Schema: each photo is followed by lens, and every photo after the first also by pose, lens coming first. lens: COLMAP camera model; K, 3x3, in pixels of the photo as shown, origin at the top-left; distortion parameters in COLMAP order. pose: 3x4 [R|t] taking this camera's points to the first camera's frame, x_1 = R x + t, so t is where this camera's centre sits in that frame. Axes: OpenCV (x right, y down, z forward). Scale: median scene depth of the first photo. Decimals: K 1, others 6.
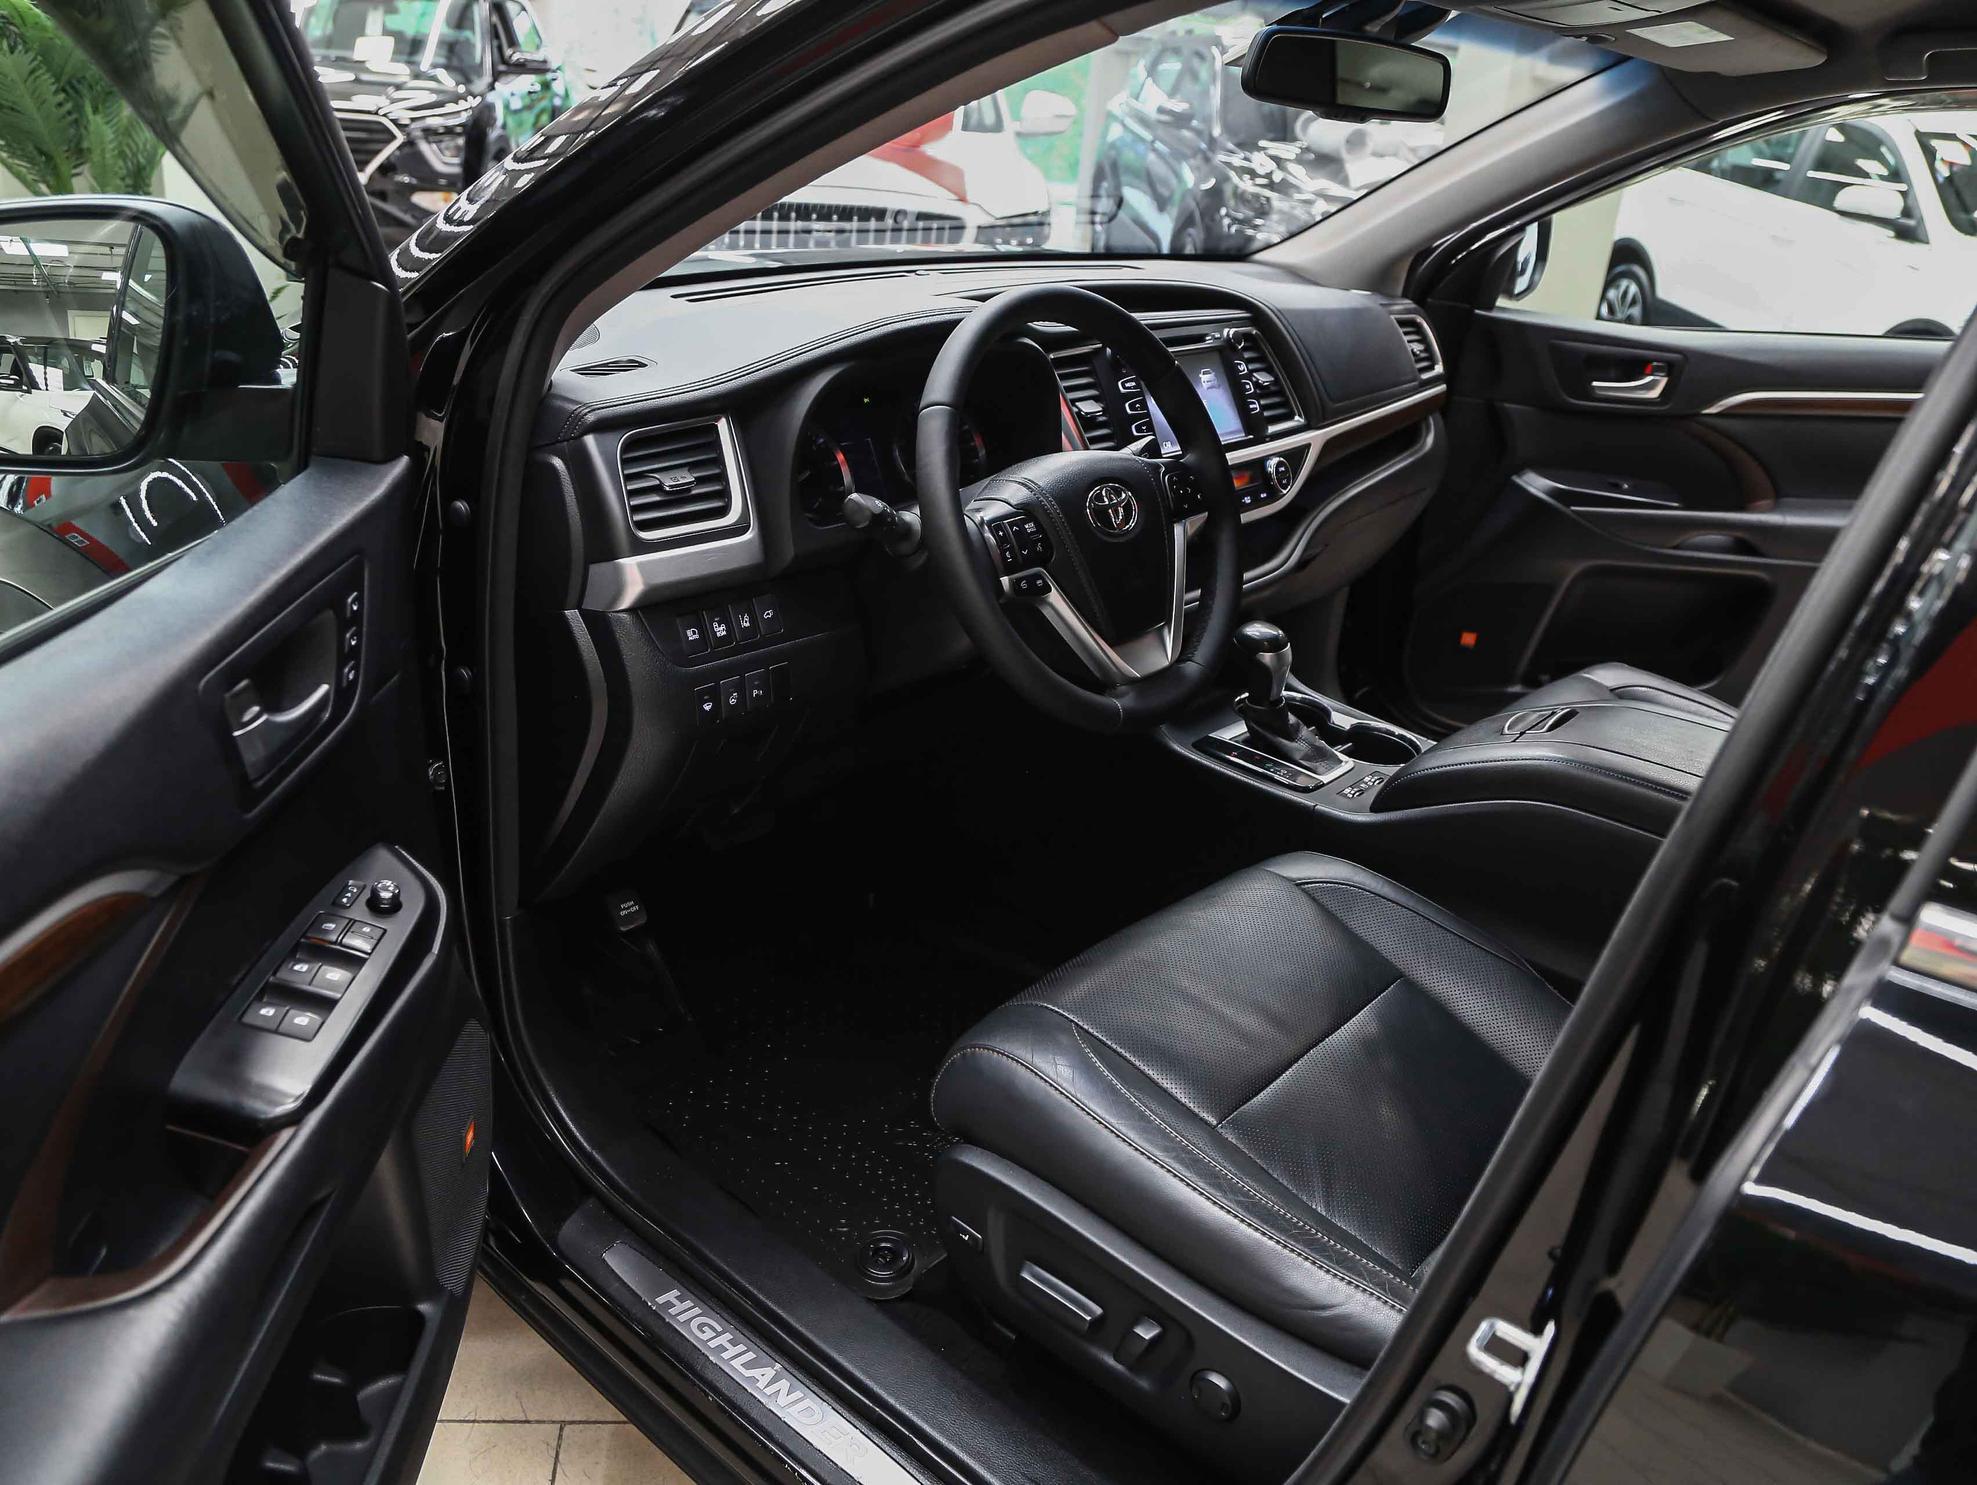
lens RADIAL K [[1518.5, 0, 994.2], [0, 1518.5, 737.6], [0, 0, 1]] dist [-0.120887, 0.066644]
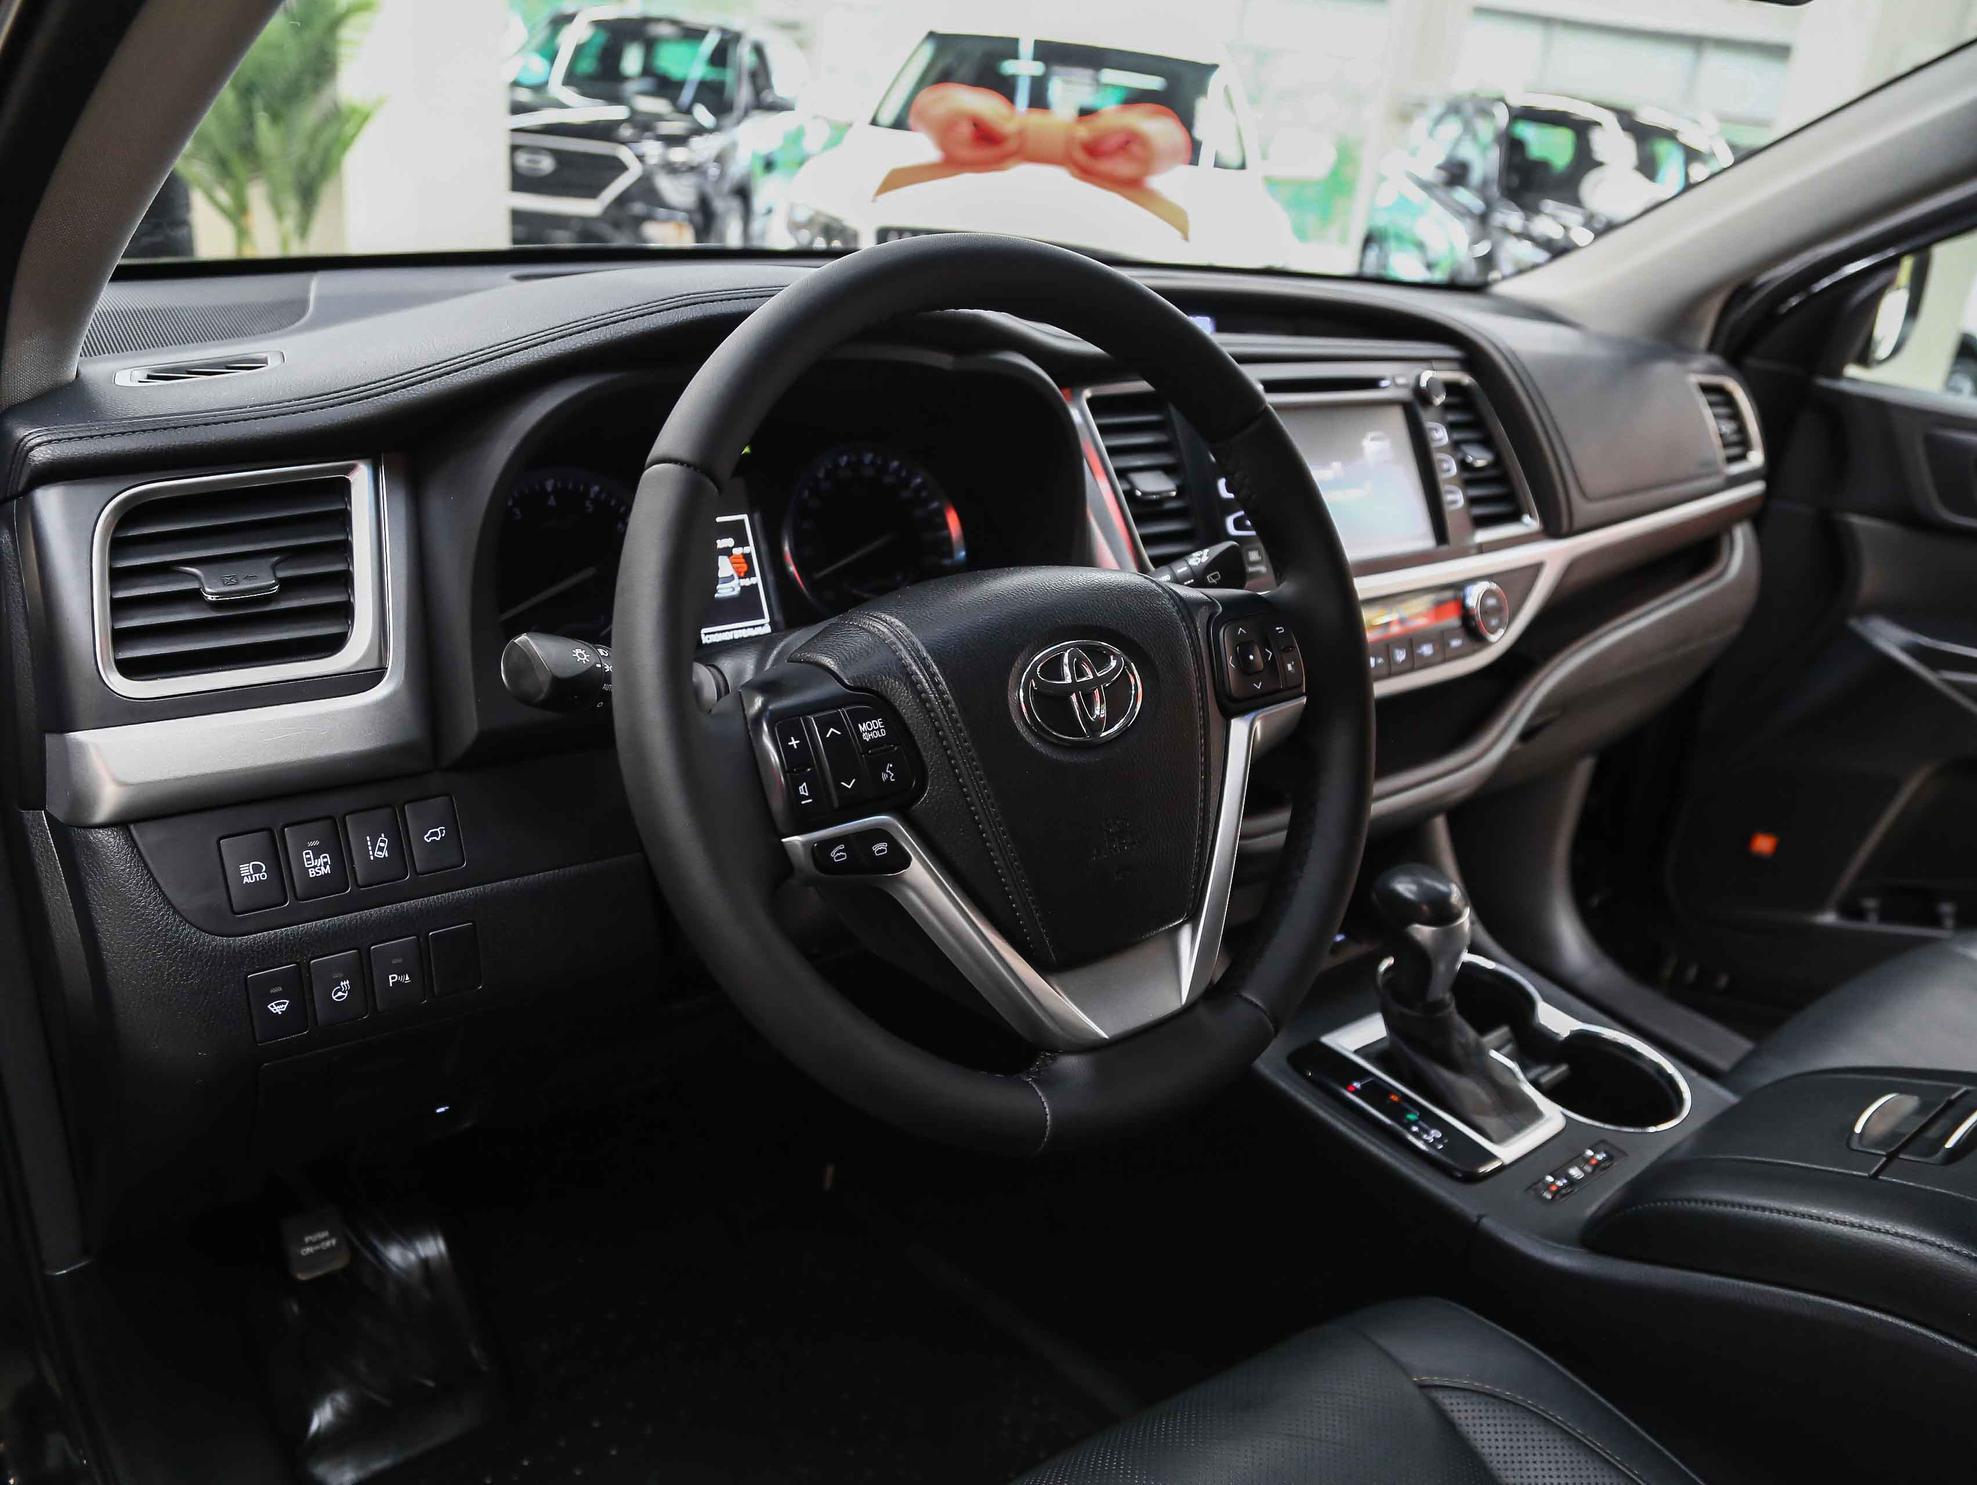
lens RADIAL K [[1518.5, 0, 978.1], [0, 1518.5, 748.9], [0, 0, 1]] dist [-0.120887, 0.066644]
pose [[0.982488, 0.085957, -0.165314, 0.097910], [-0.091430, 0.995478, -0.025771, -0.089699], [0.162352, 0.040435, 0.985904, 0.390388]]
